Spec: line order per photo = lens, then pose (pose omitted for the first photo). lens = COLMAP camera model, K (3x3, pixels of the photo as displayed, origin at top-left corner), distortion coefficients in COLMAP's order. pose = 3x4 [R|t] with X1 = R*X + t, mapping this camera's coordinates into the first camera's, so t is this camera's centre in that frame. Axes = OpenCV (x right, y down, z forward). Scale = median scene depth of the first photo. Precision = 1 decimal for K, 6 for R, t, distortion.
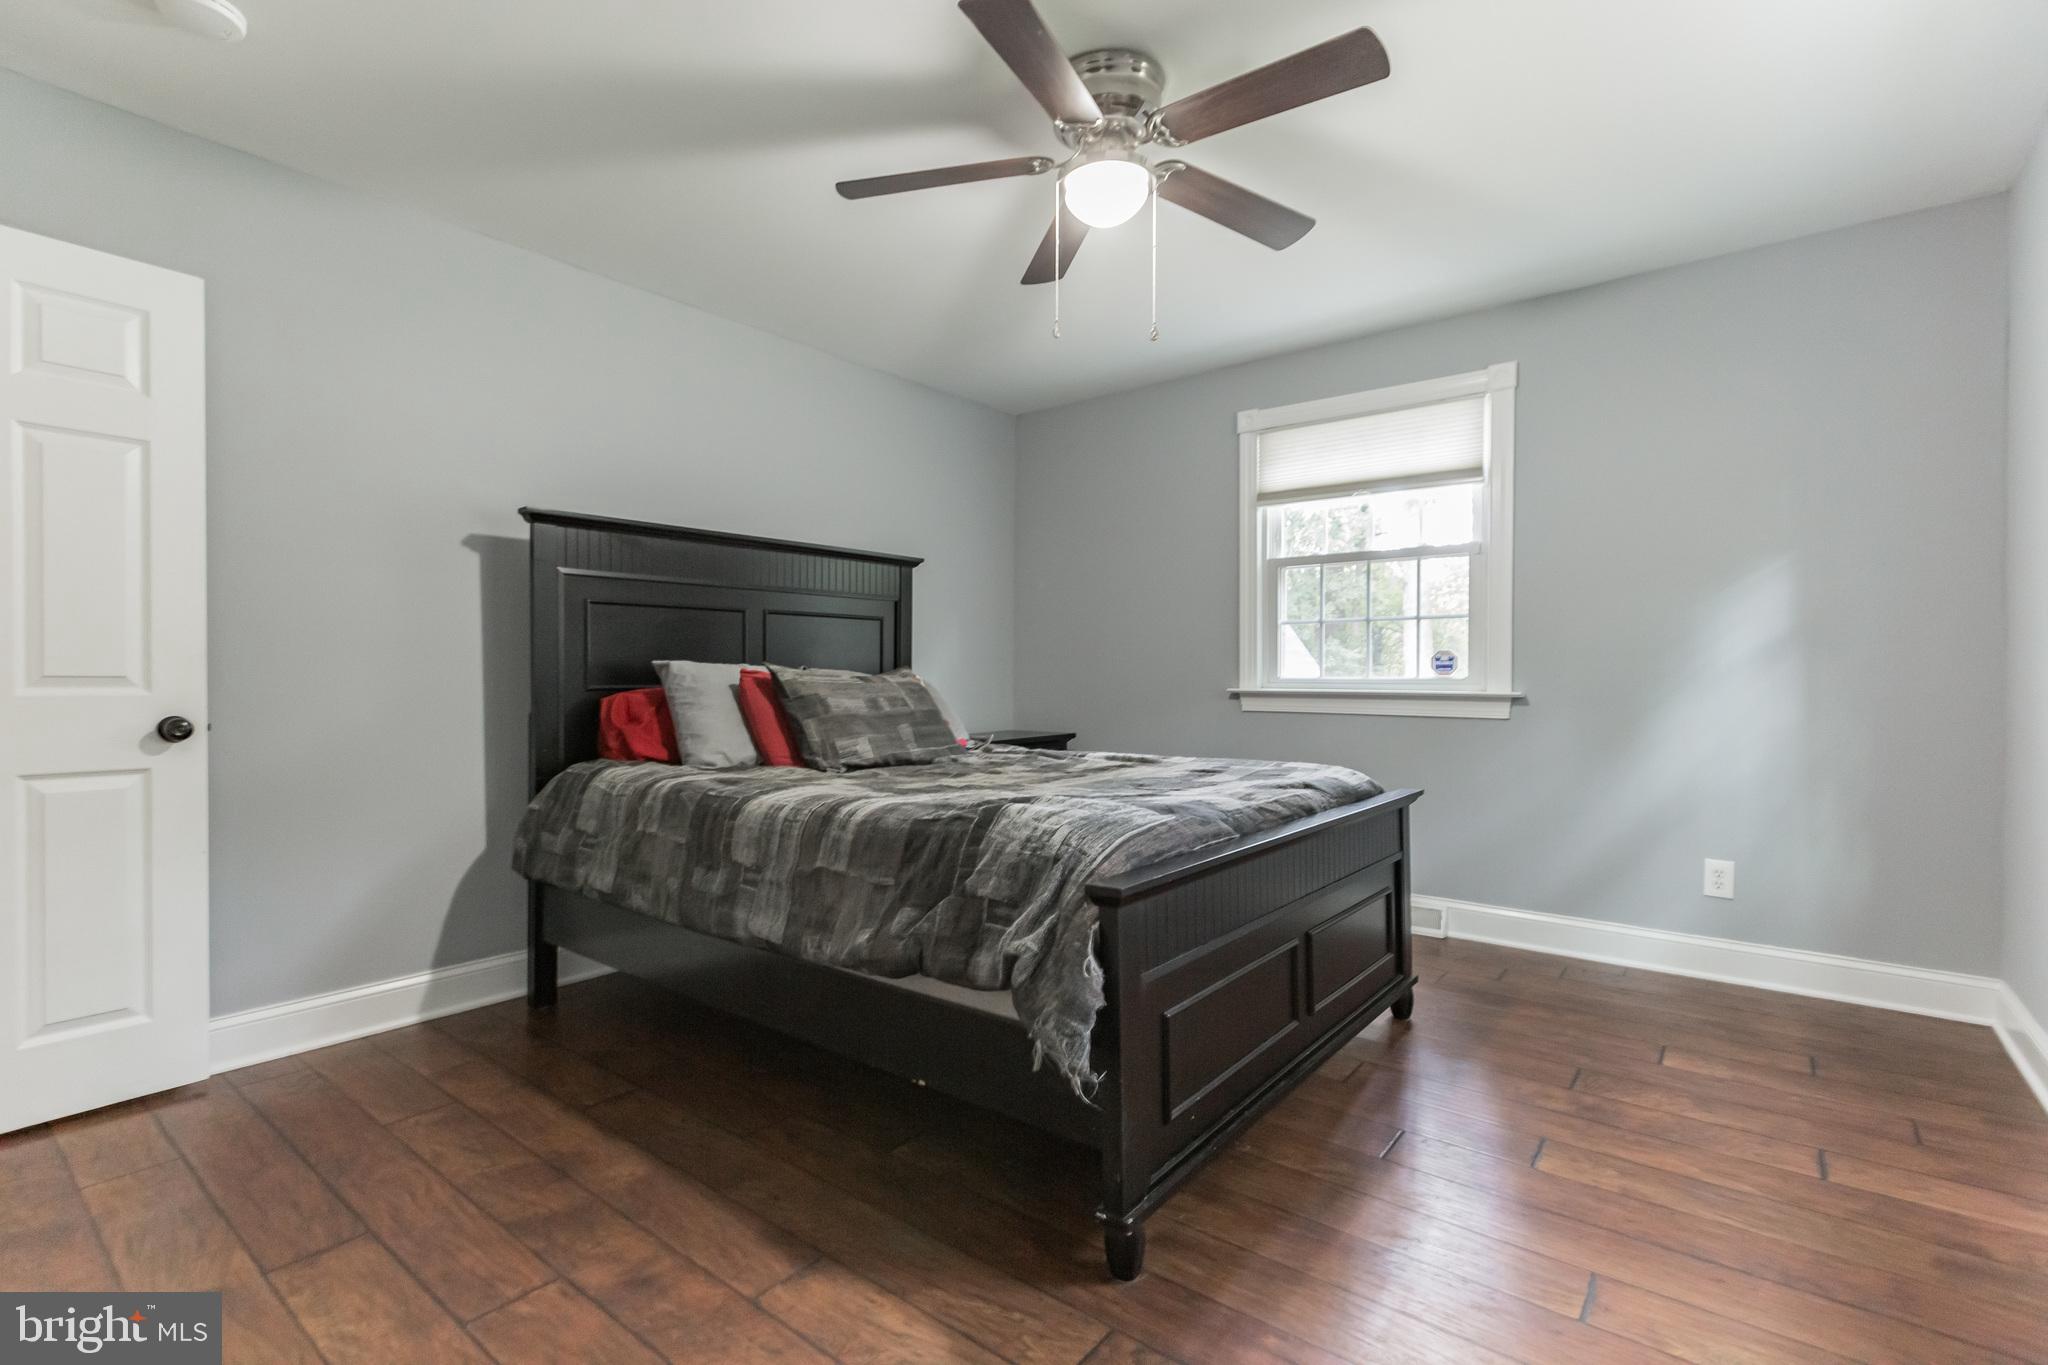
lens RADIAL K [[936.4, 0, 1026.3], [0, 936.4, 686.8], [0, 0, 1]] dist [0.001487, 0.000467]
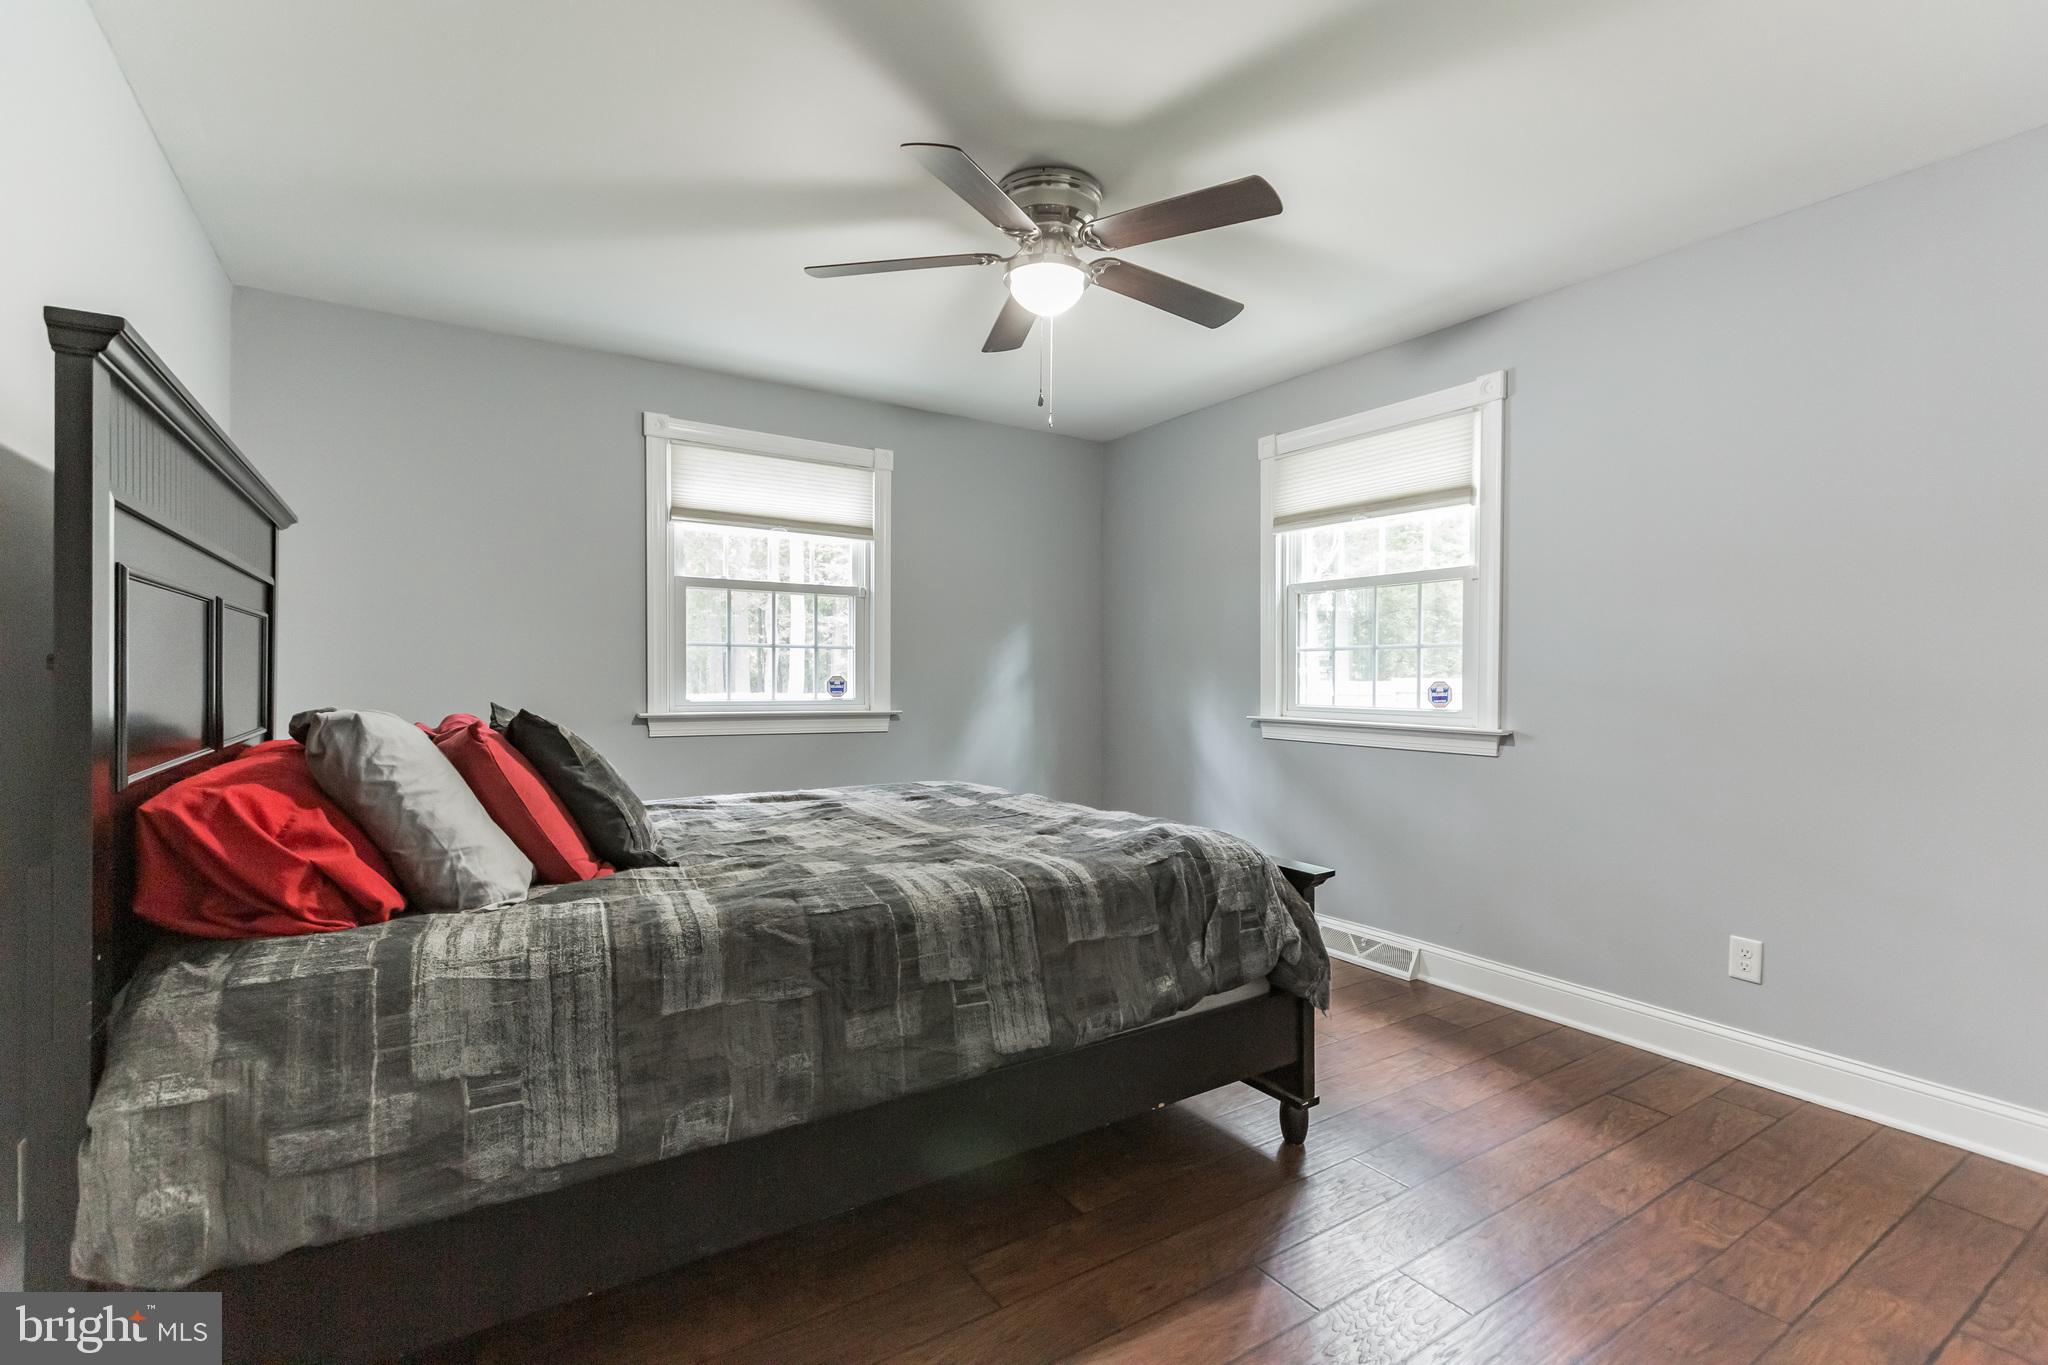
lens RADIAL K [[936.4, 0, 1031.7], [0, 936.4, 673.7], [0, 0, 1]] dist [0.001487, 0.000467]
pose [[0.315942, 0.001293, 0.948778, -0.826455], [0.001727, 0.999997, -0.001938, -0.054309], [-0.948777, 0.002251, 0.315939, 0.550322]]
